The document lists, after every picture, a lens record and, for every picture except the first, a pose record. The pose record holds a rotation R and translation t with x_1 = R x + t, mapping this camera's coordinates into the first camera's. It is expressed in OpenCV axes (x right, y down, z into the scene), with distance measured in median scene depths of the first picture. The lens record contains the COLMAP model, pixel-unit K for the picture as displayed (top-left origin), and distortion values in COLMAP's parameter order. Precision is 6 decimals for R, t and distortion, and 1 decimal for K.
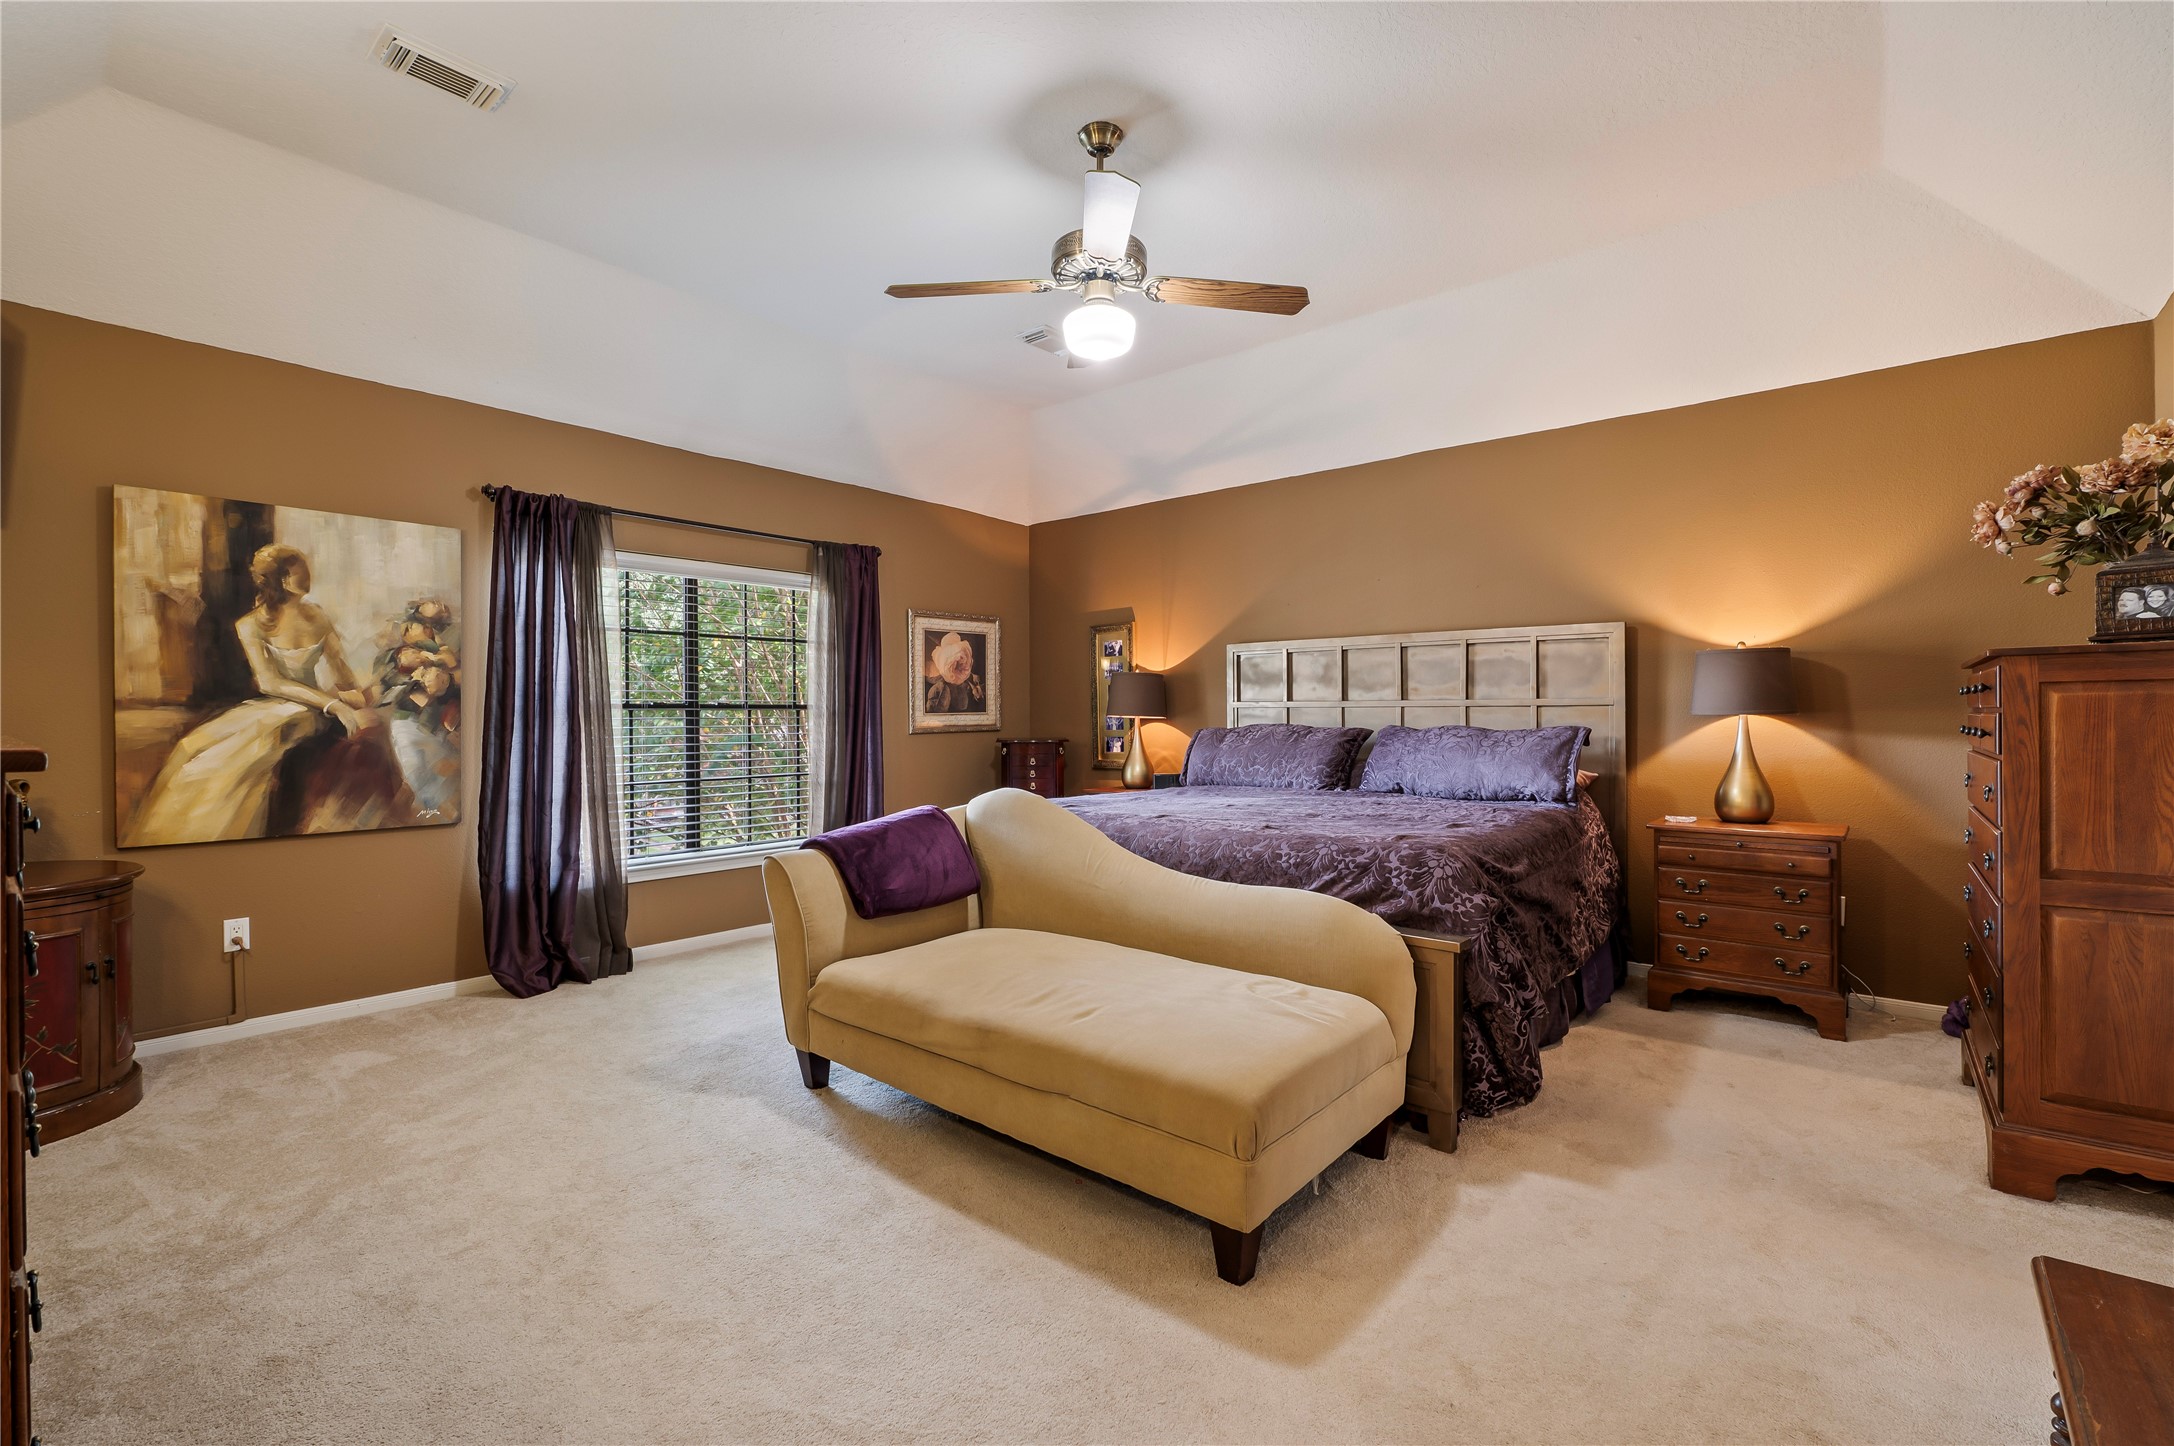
lens RADIAL K [[950.1, 0, 1098.0], [0, 950.1, 712.7], [0, 0, 1]] dist [-0.002408, -0.000357]
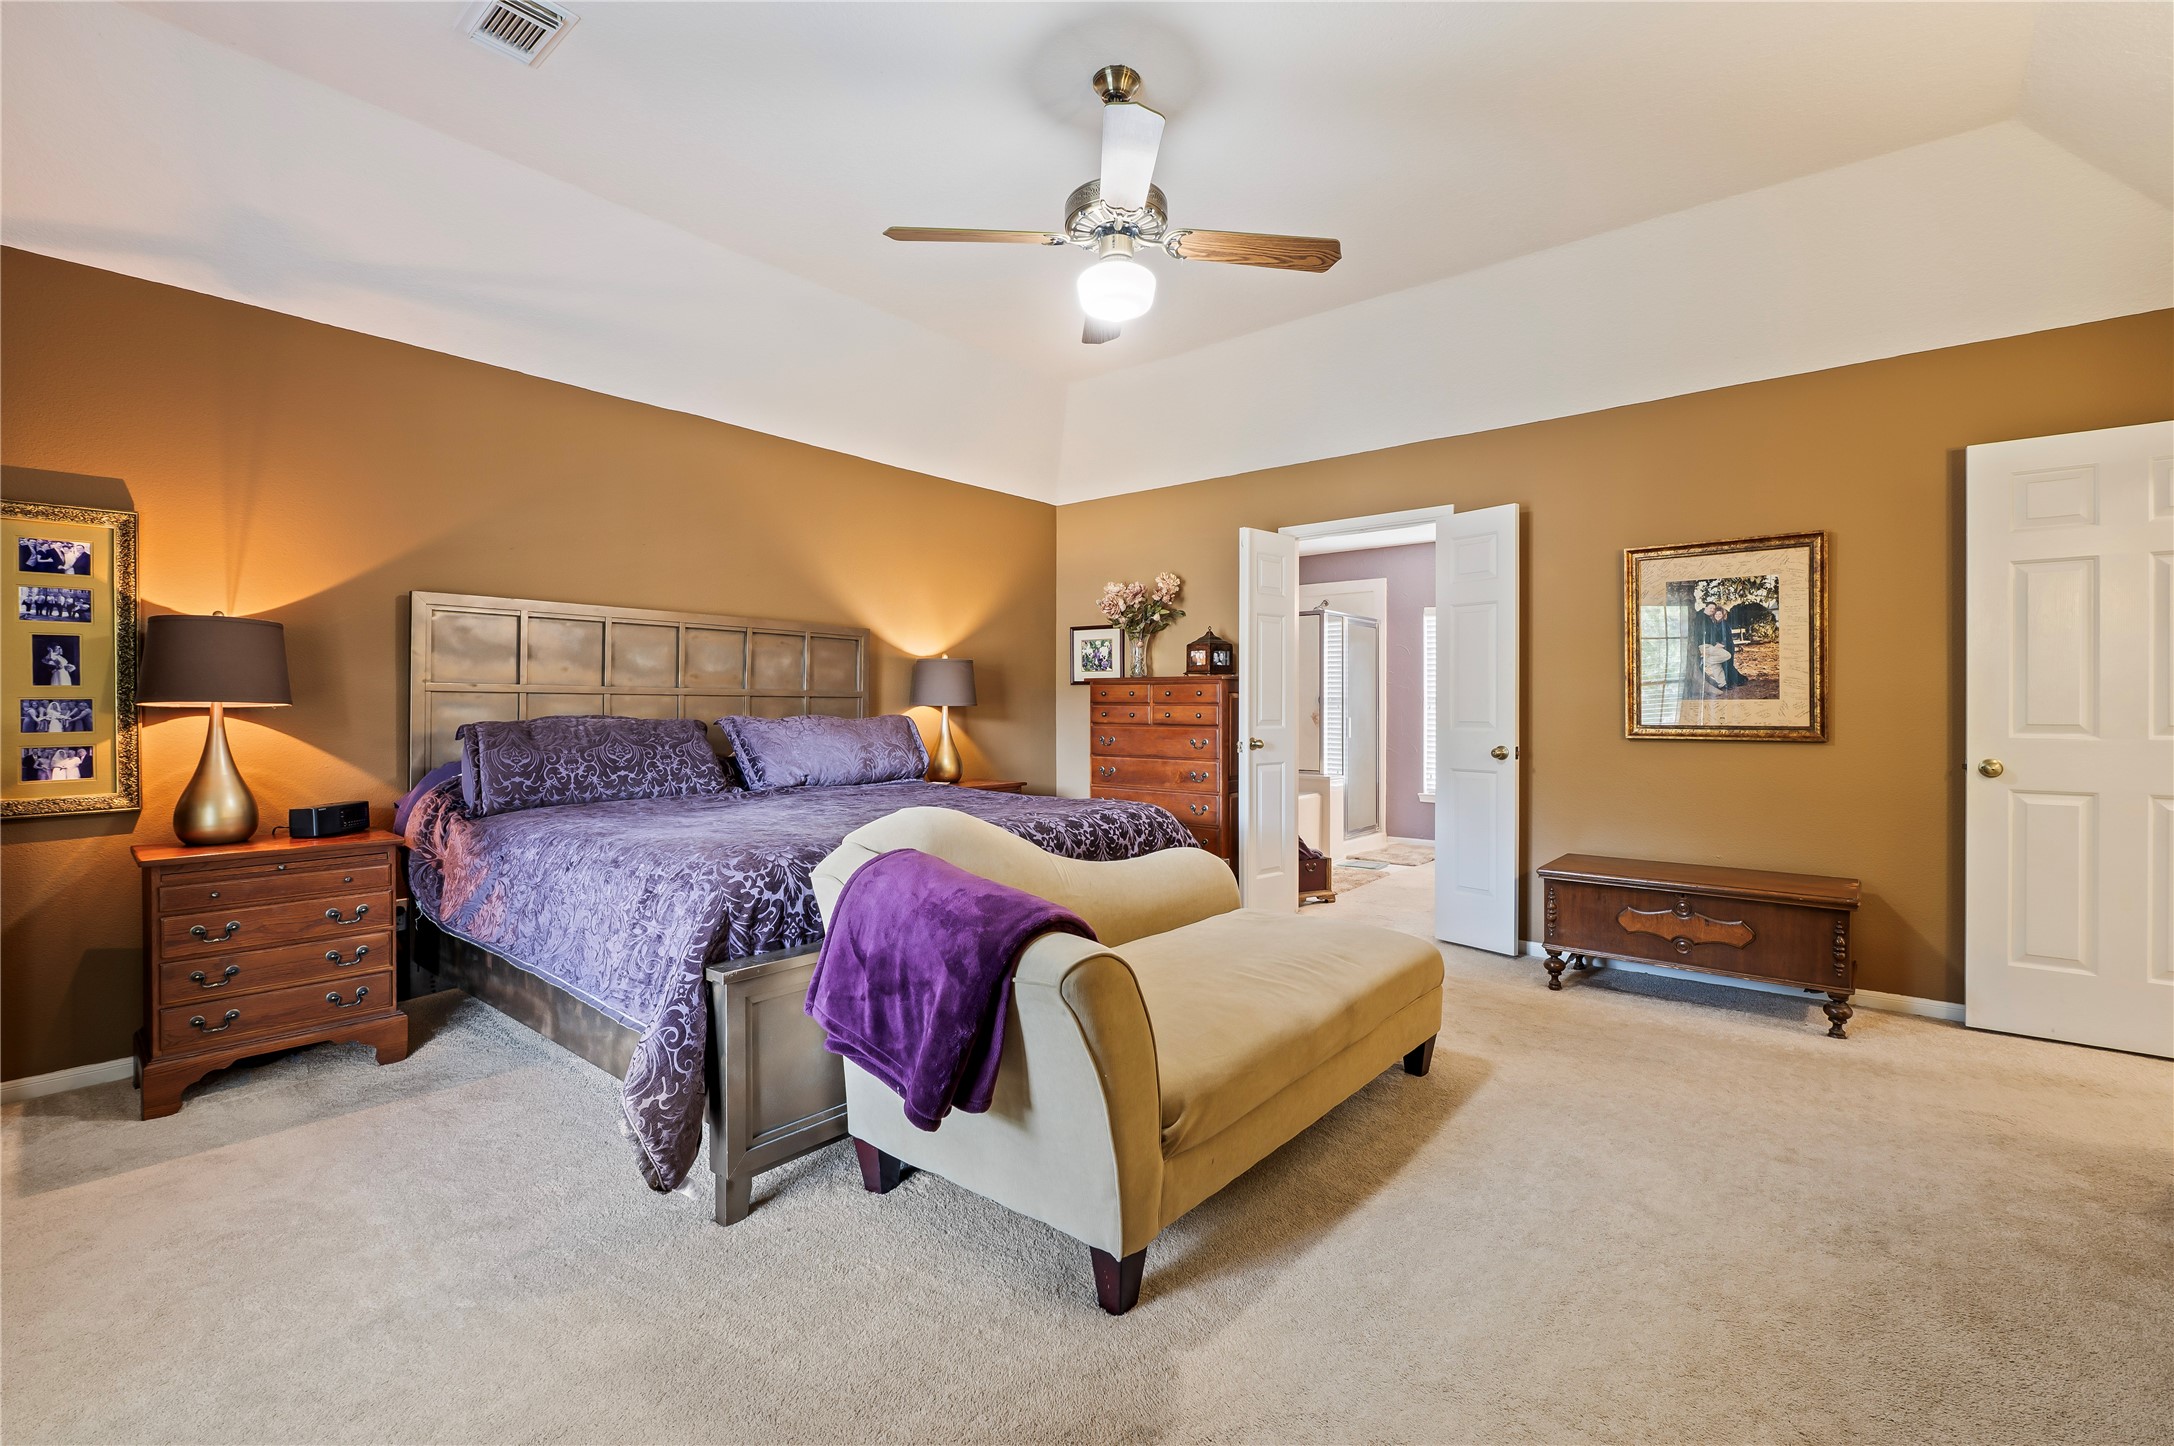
lens RADIAL K [[950.1, 0, 1097.5], [0, 950.1, 719.2], [0, 0, 1]] dist [-0.002408, -0.000357]
pose [[-0.010357, 0.001083, 0.999946, -0.494962], [0.003292, 0.999994, -0.001049, 0.015000], [-0.999941, 0.003281, -0.010361, 0.563399]]
